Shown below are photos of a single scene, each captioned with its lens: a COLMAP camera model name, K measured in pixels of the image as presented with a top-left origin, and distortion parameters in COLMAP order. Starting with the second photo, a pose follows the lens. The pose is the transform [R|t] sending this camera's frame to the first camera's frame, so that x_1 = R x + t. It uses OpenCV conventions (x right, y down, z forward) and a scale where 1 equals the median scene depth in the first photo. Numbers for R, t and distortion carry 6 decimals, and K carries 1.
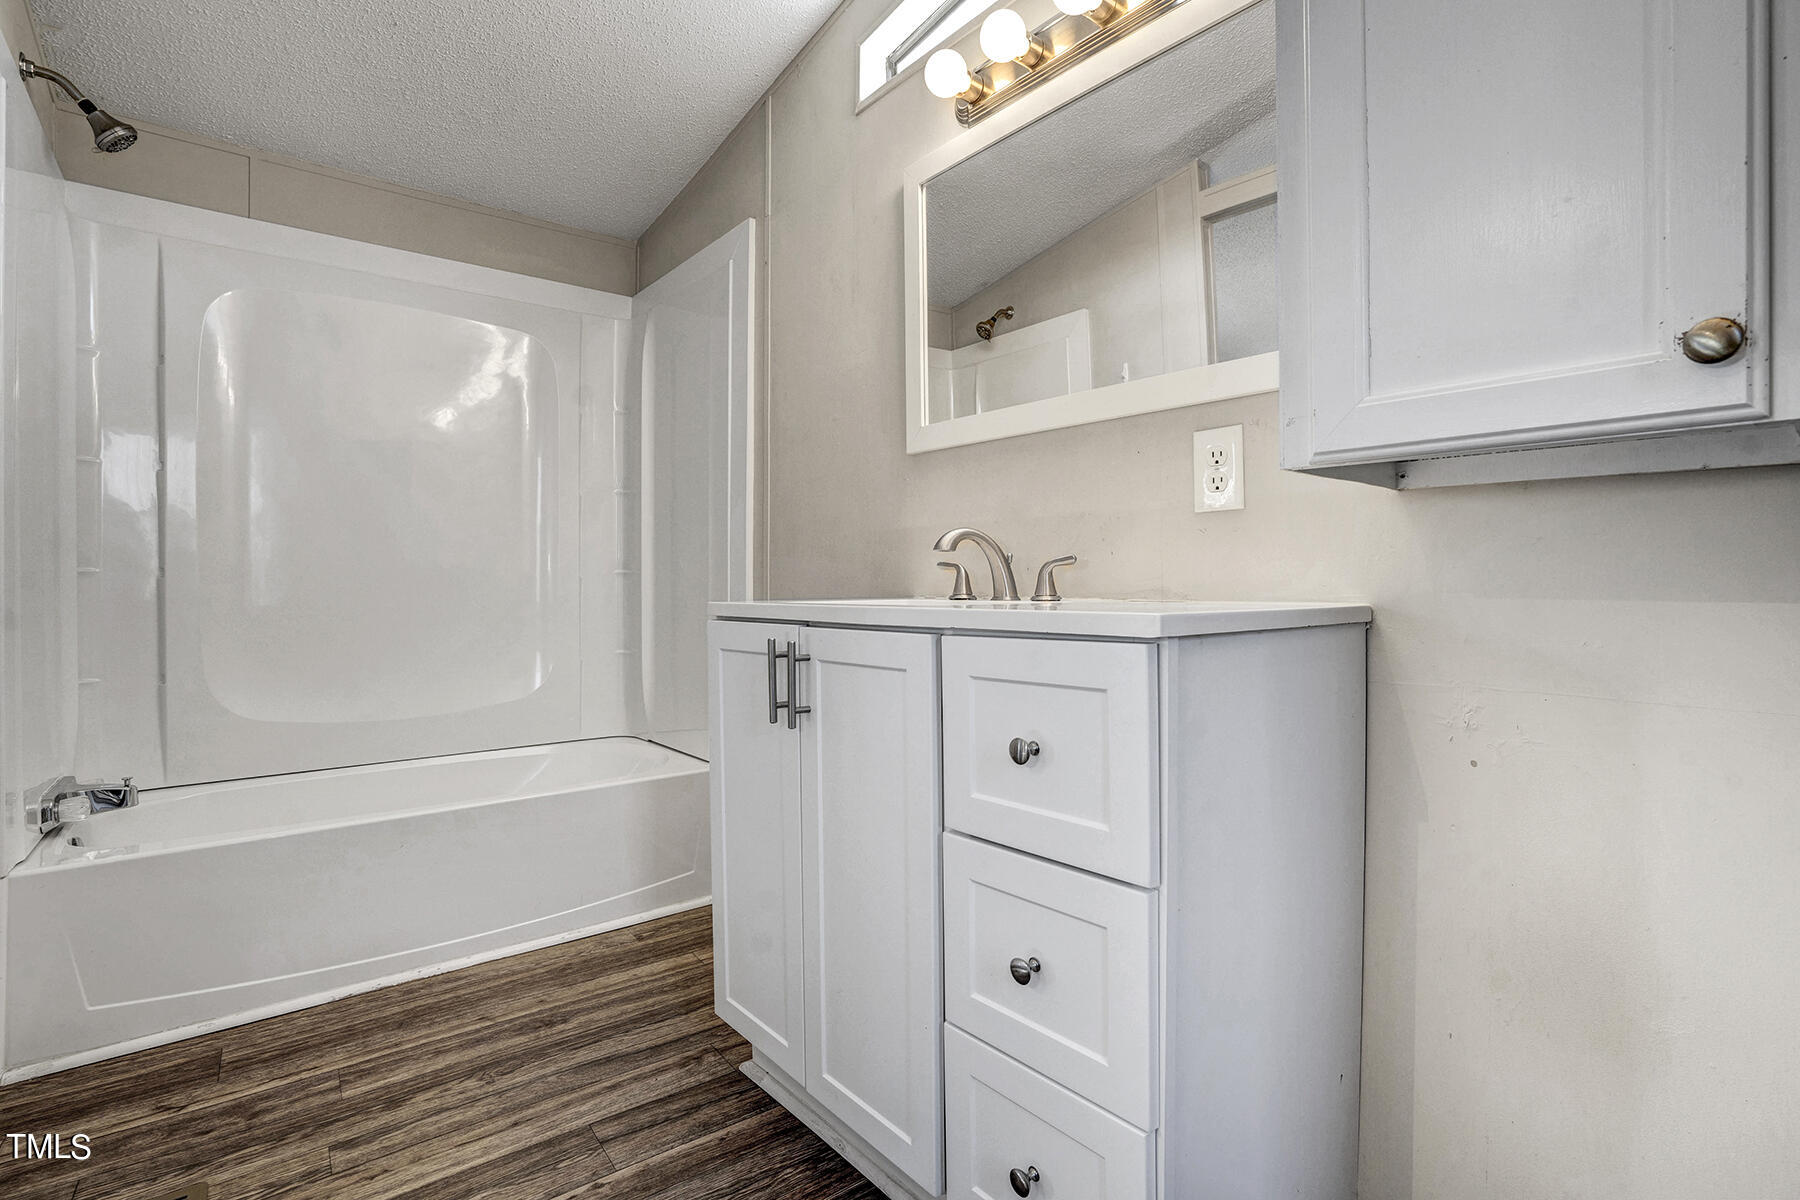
lens RADIAL K [[872.4, 0, 894.4], [0, 872.4, 597.1], [0, 0, 1]] dist [-0.005147, 0.002651]
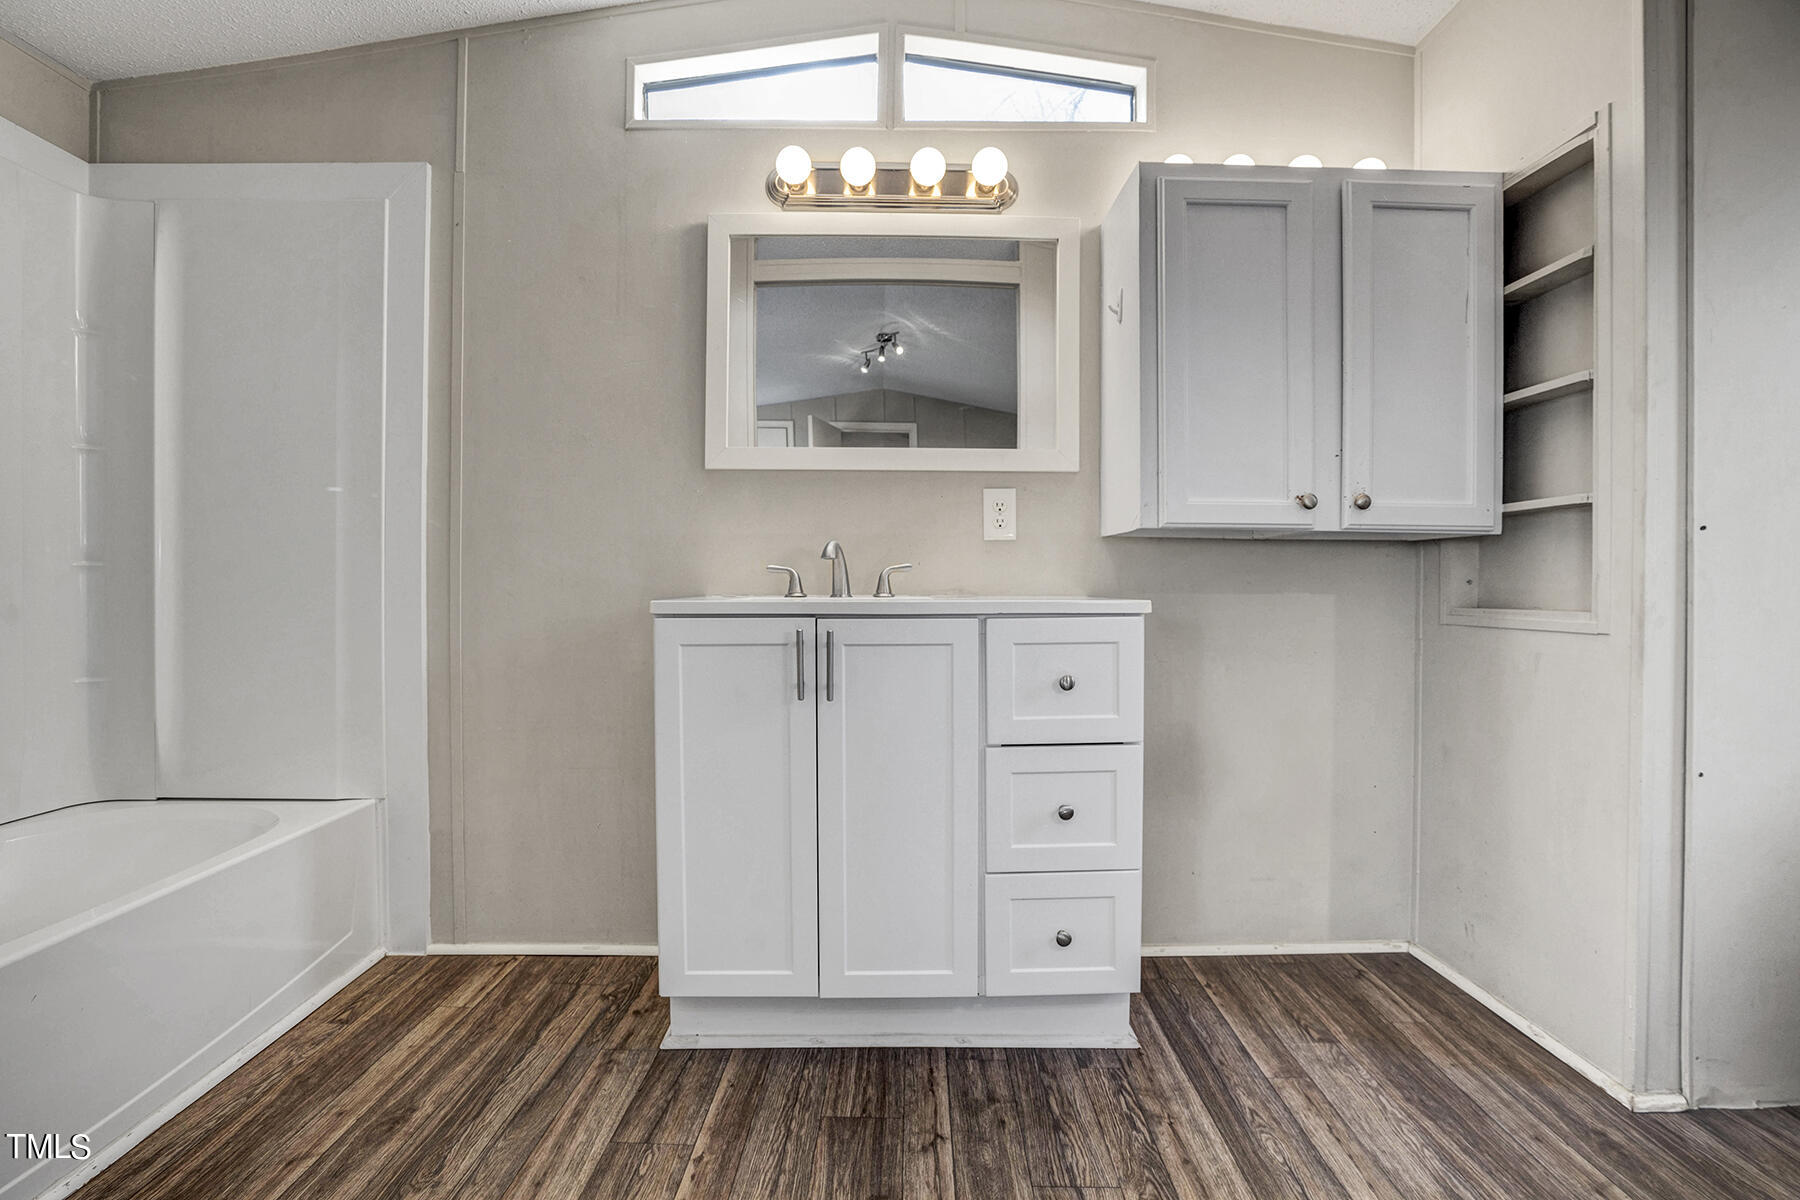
lens RADIAL K [[872.4, 0, 888.4], [0, 872.4, 590.1], [0, 0, 1]] dist [-0.005147, 0.002651]
pose [[0.597979, -0.003040, 0.801506, -0.872246], [0.006214, 0.999980, -0.000843, -0.004552], [-0.801488, 0.005485, 0.597986, 0.157967]]
